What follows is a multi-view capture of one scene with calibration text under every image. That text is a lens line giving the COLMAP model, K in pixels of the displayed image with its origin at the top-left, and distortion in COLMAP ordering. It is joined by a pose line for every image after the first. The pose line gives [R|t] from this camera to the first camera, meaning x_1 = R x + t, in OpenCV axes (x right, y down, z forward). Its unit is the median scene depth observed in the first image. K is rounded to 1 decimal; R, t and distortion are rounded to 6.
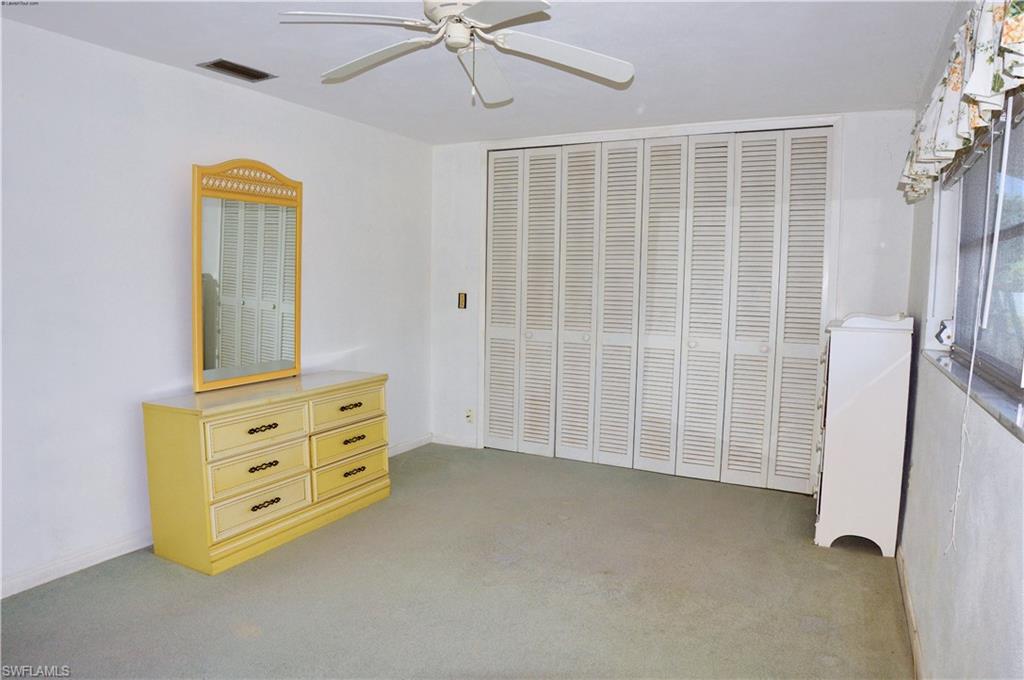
lens RADIAL K [[637.4, 0, 512.0], [0, 637.4, 340.0], [0, 0, 1]] dist [-0.085386, 0.003726]
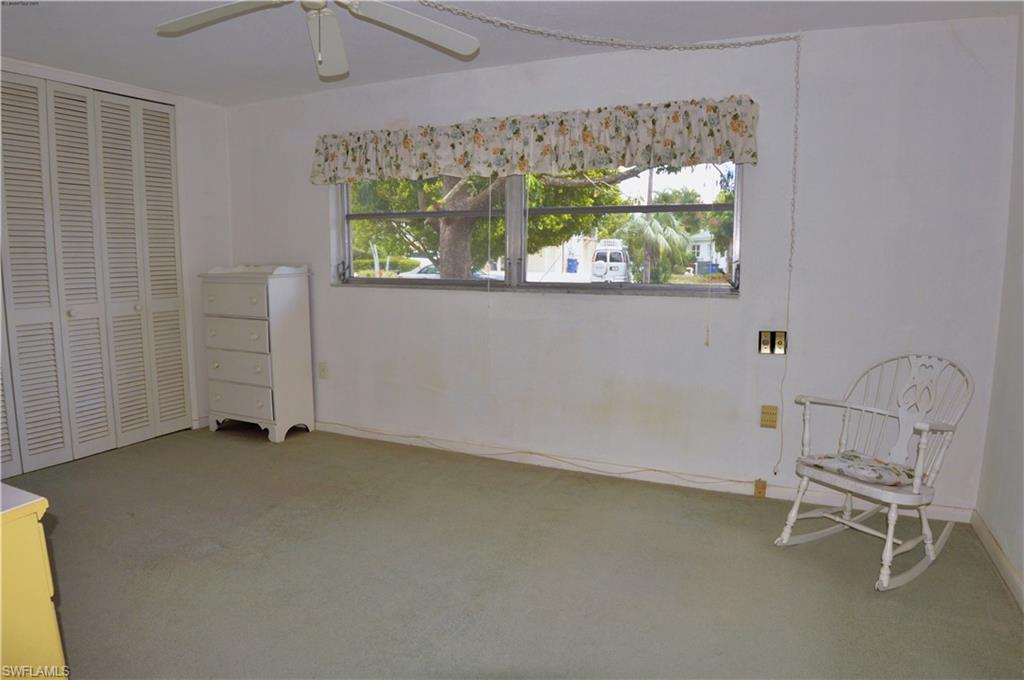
lens RADIAL K [[637.4, 0, 512.0], [0, 637.4, 340.0], [0, 0, 1]] dist [-0.085386, 0.003726]
pose [[-0.046241, -0.154360, 0.986932, -0.646743], [0.088839, 0.983438, 0.157976, -0.039584], [-0.994972, 0.094983, -0.031762, 0.415365]]
